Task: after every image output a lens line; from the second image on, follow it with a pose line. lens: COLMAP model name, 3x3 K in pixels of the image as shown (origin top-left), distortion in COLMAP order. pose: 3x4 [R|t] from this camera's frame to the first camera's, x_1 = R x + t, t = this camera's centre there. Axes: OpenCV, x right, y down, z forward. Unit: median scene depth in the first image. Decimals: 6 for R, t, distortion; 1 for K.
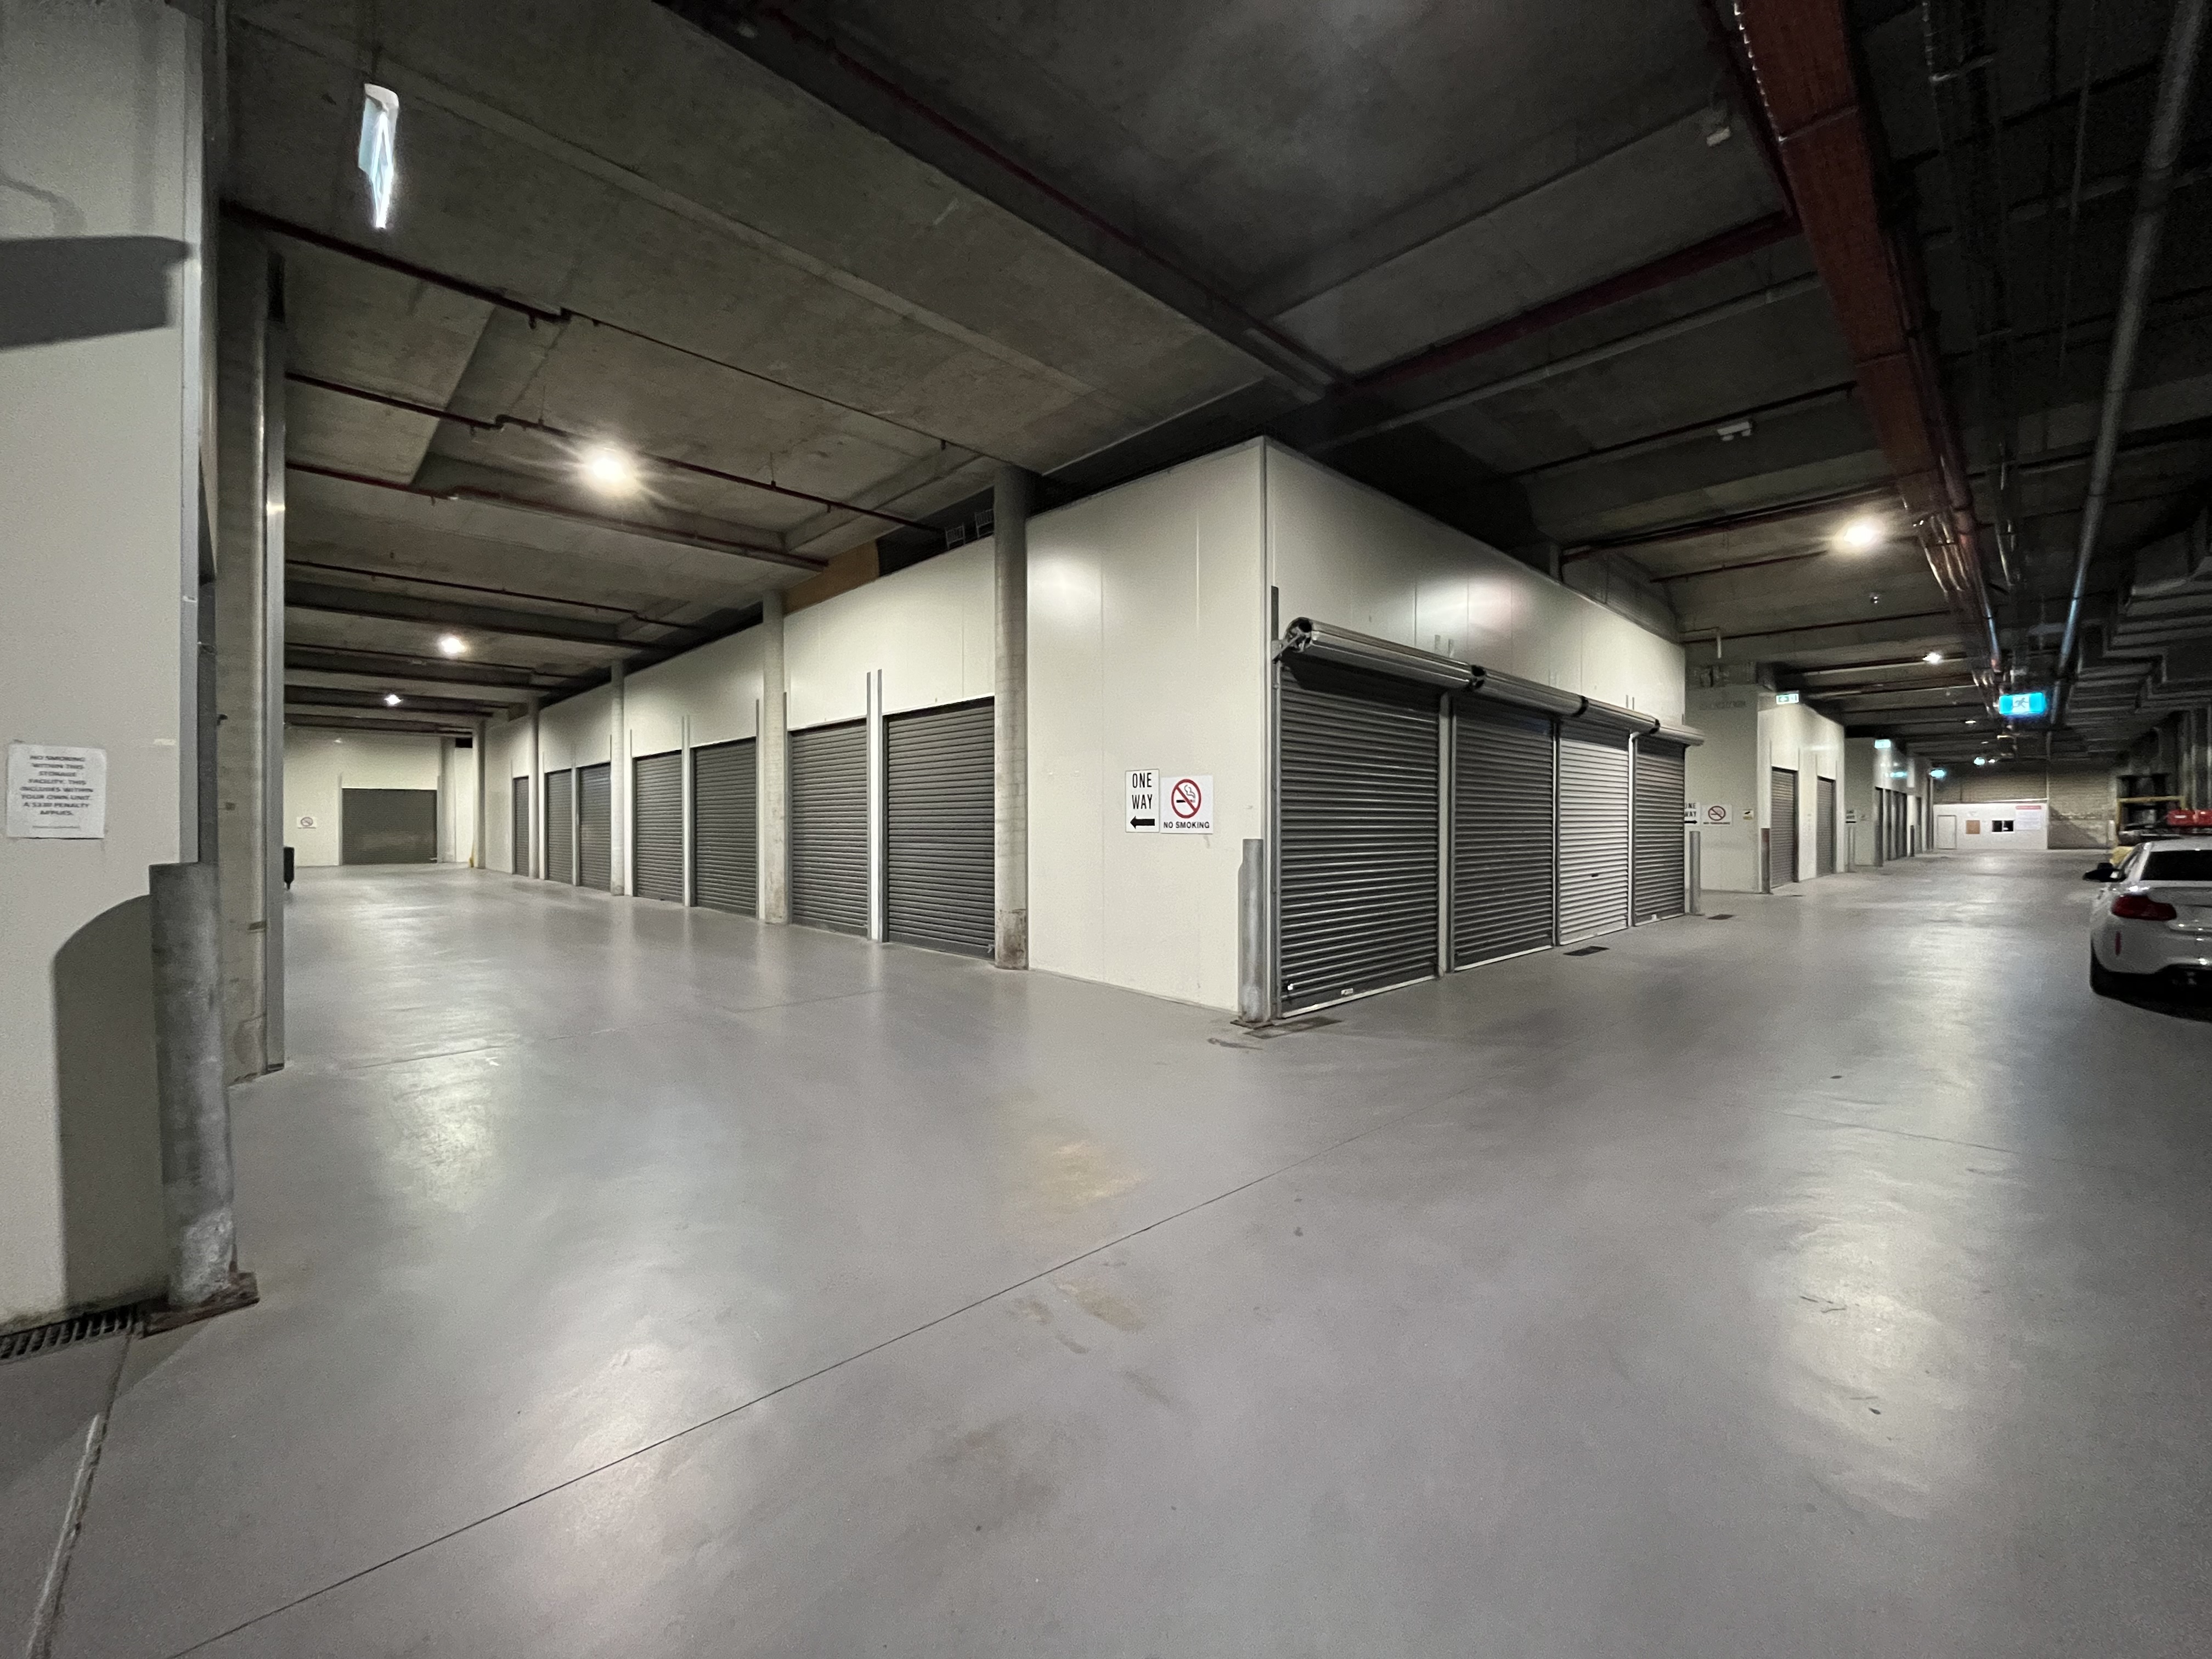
lens RADIAL K [[889.2, 0, 1104.3], [0, 889.2, 828.6], [0, 0, 1]] dist [0.001957, 0.000156]
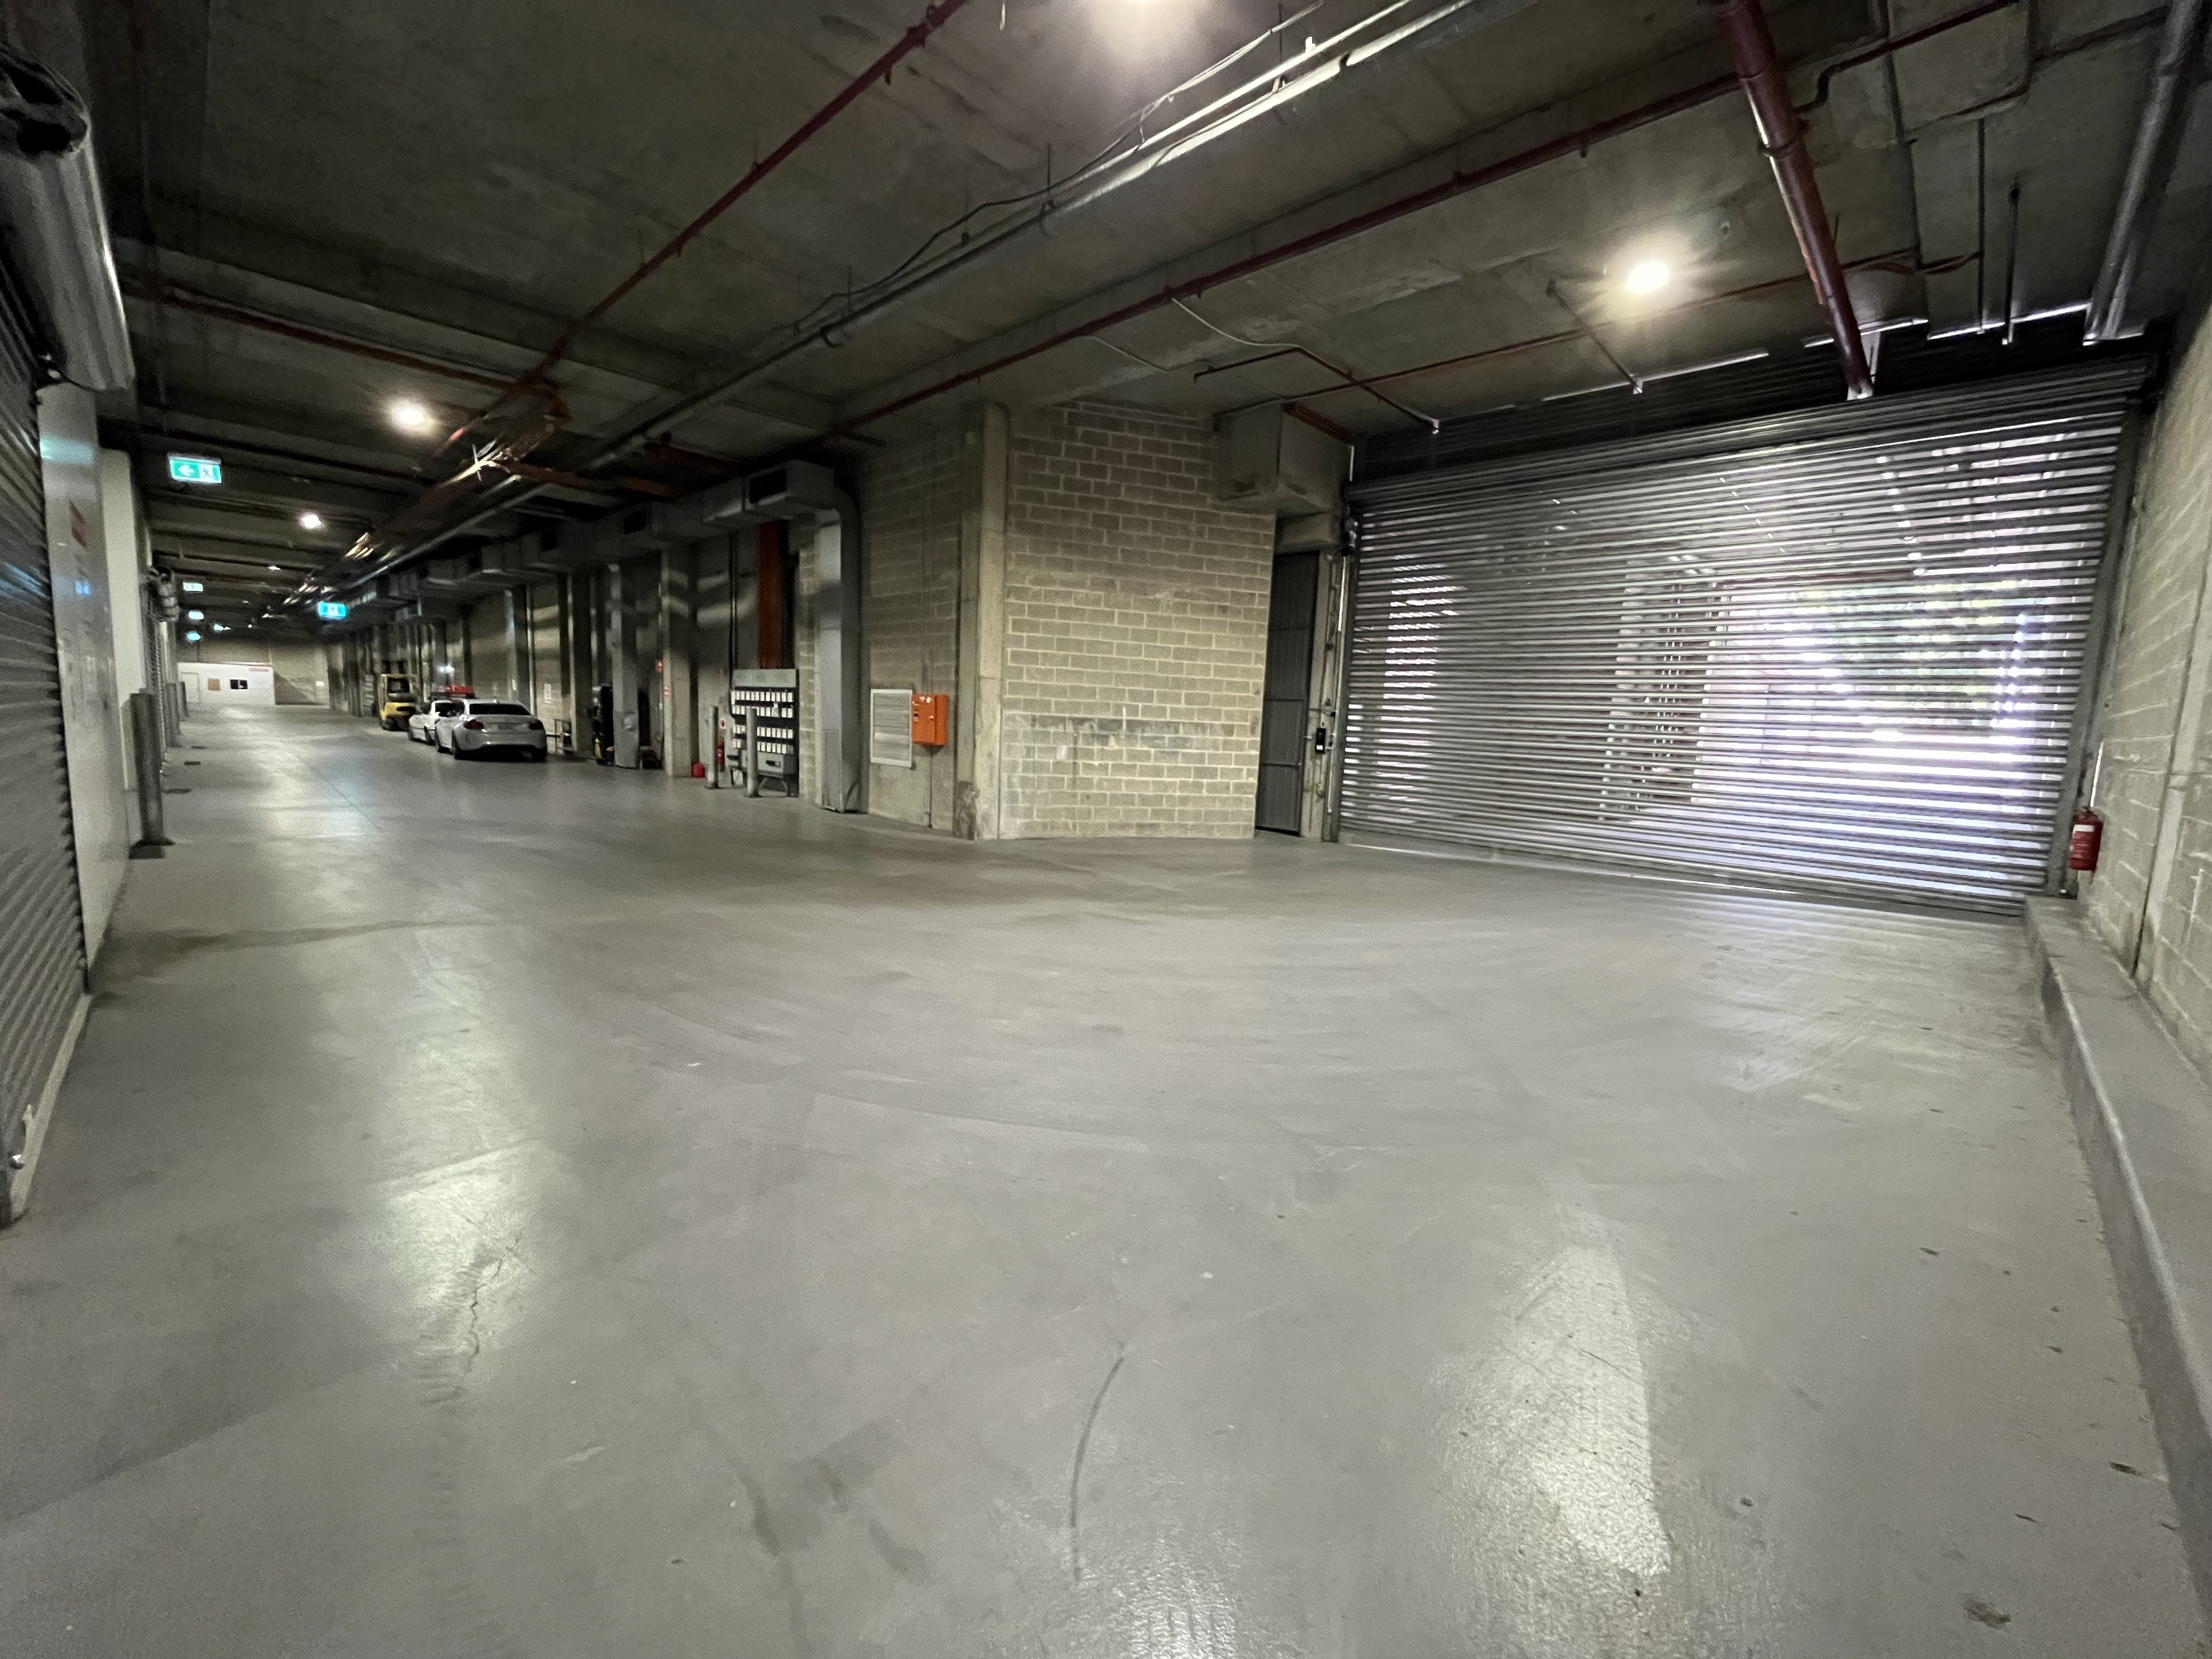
lens RADIAL K [[889.2, 0, 1105.0], [0, 889.2, 828.0], [0, 0, 1]] dist [0.001957, 0.000156]
pose [[-0.031671, -0.121268, 0.992114, -0.232757], [-0.037853, 0.992046, 0.120051, 0.000534], [-0.998781, -0.033752, -0.036009, -0.117918]]
